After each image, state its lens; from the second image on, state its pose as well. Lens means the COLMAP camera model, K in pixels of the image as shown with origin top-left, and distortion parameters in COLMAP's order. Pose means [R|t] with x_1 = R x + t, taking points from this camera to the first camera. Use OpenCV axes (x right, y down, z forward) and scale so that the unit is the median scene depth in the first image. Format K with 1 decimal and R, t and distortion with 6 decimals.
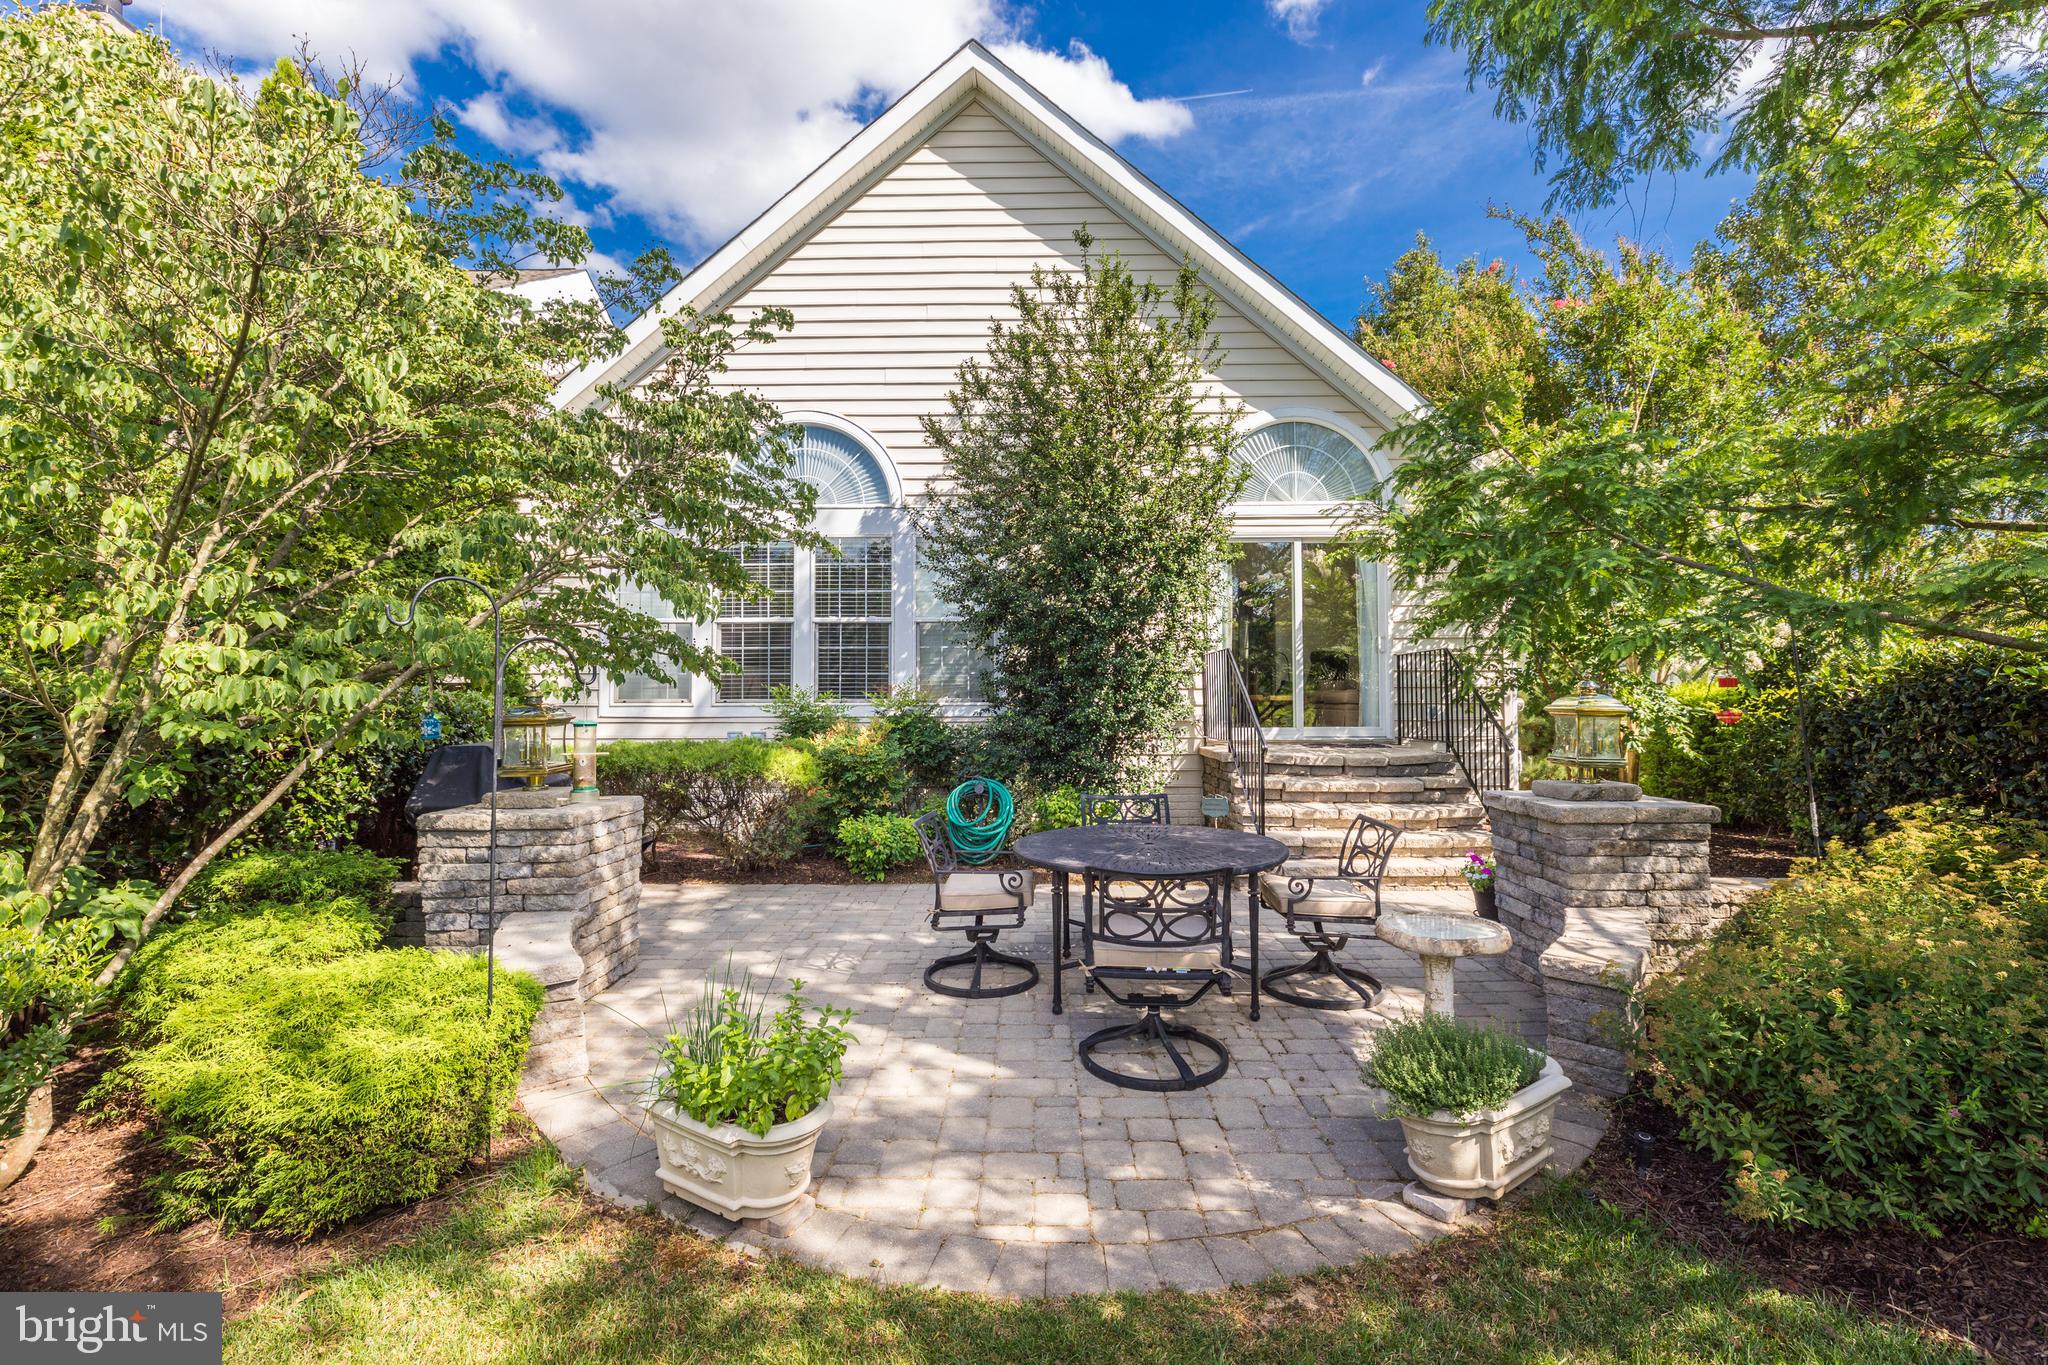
lens RADIAL K [[907.1, 0, 1024.0], [0, 907.1, 682.5], [0, 0, 1]] dist [-0.000625, 0.000126]
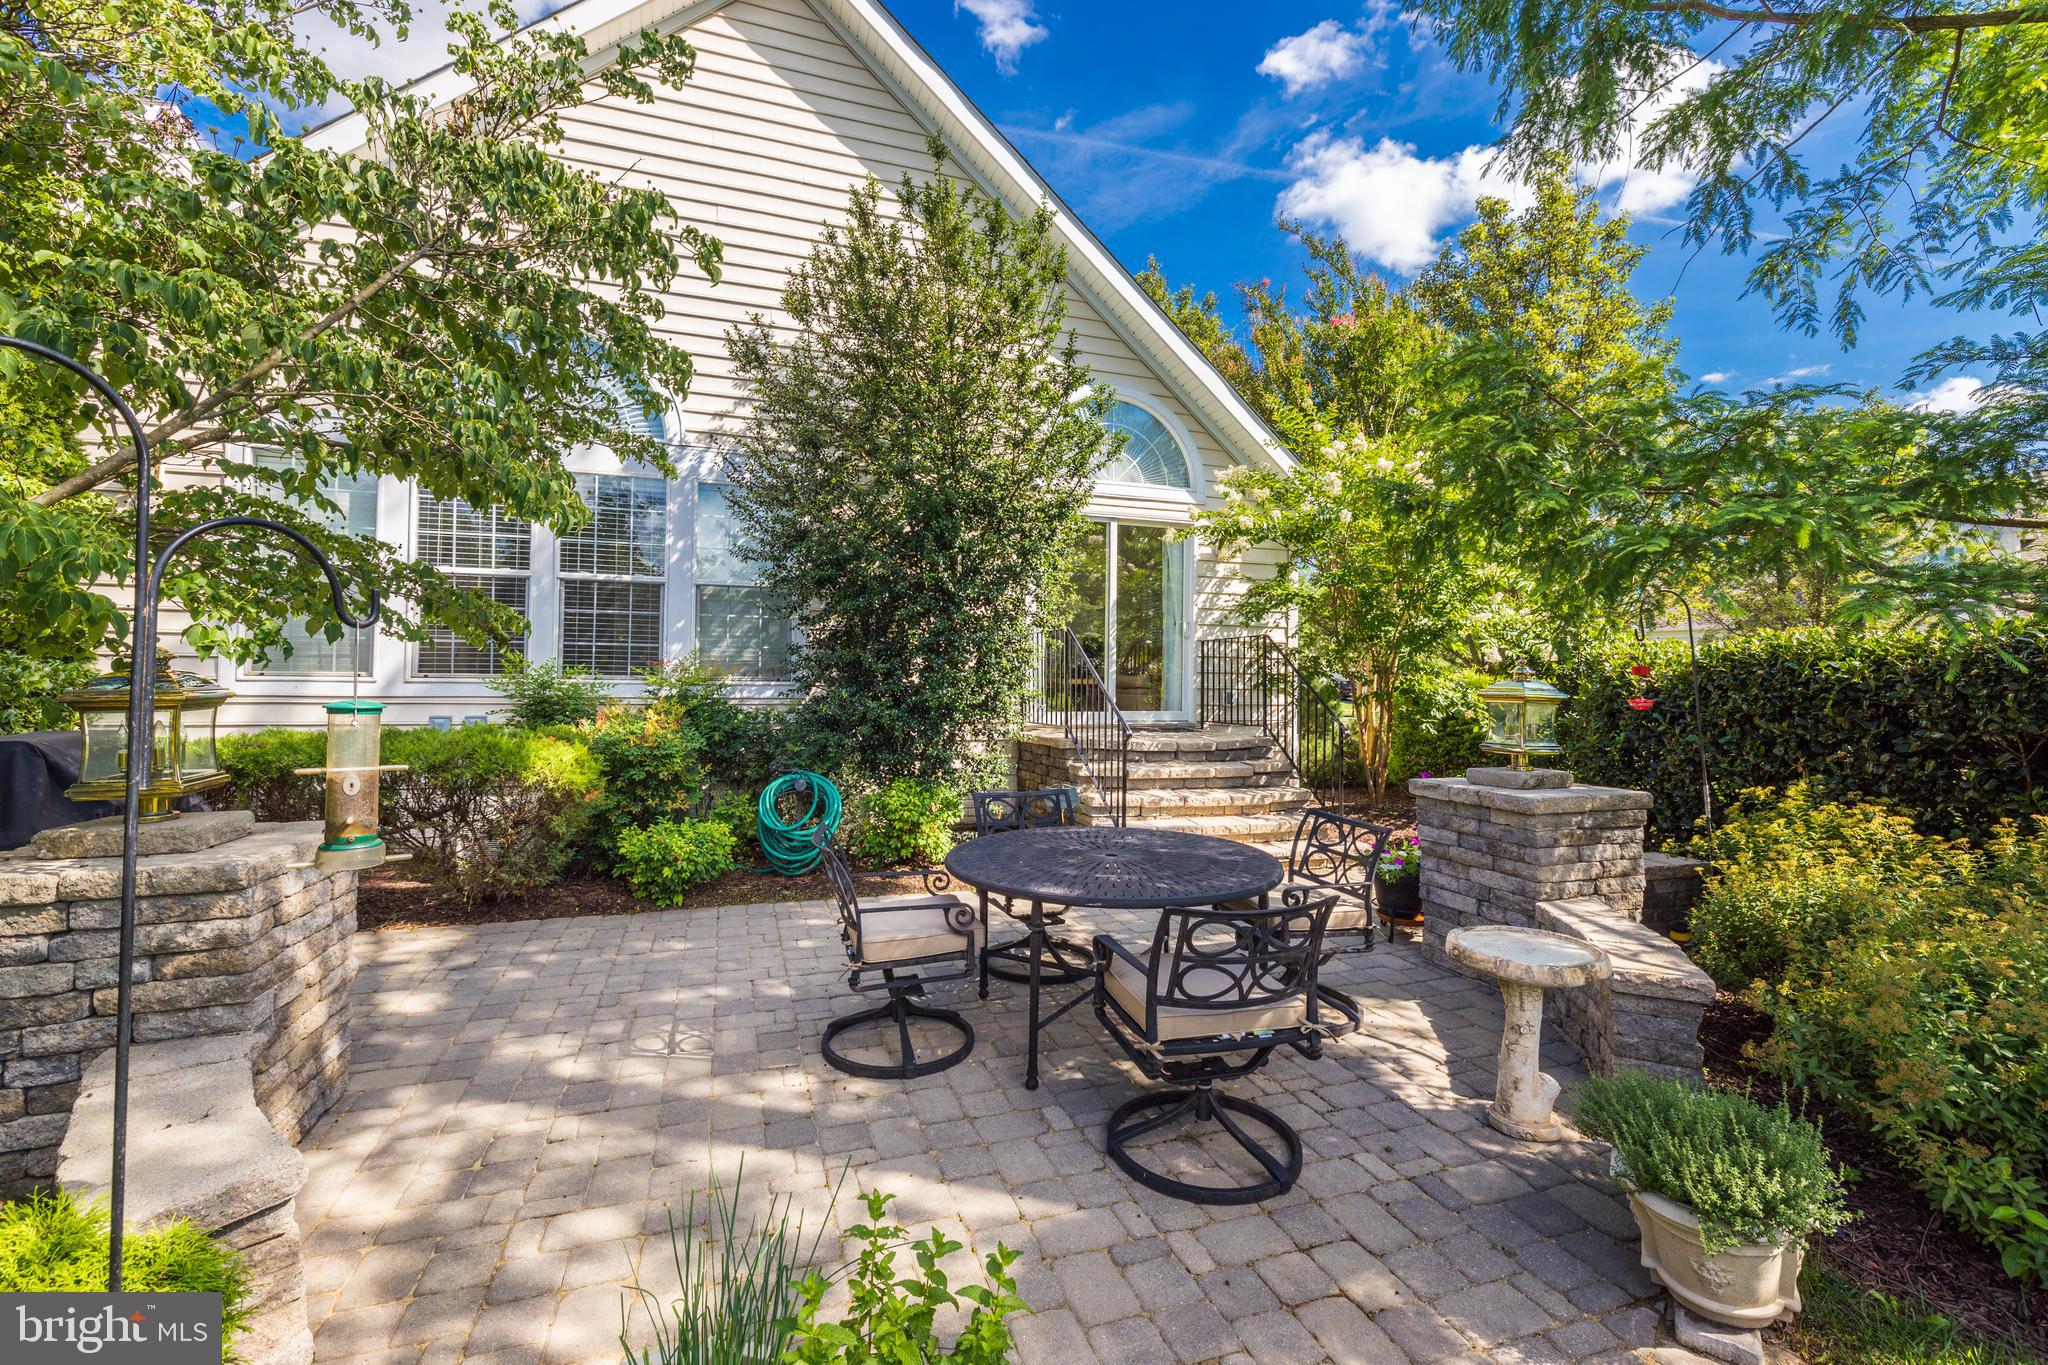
lens RADIAL K [[870.7, 0, 1032.5], [0, 870.7, 676.4], [0, 0, 1]] dist [0.000110, -0.000701]
pose [[0.941540, 0.015892, 0.336527, -0.124610], [-0.019489, 0.999783, 0.007312, 0.007825], [-0.336338, -0.013443, 0.941645, 0.183086]]
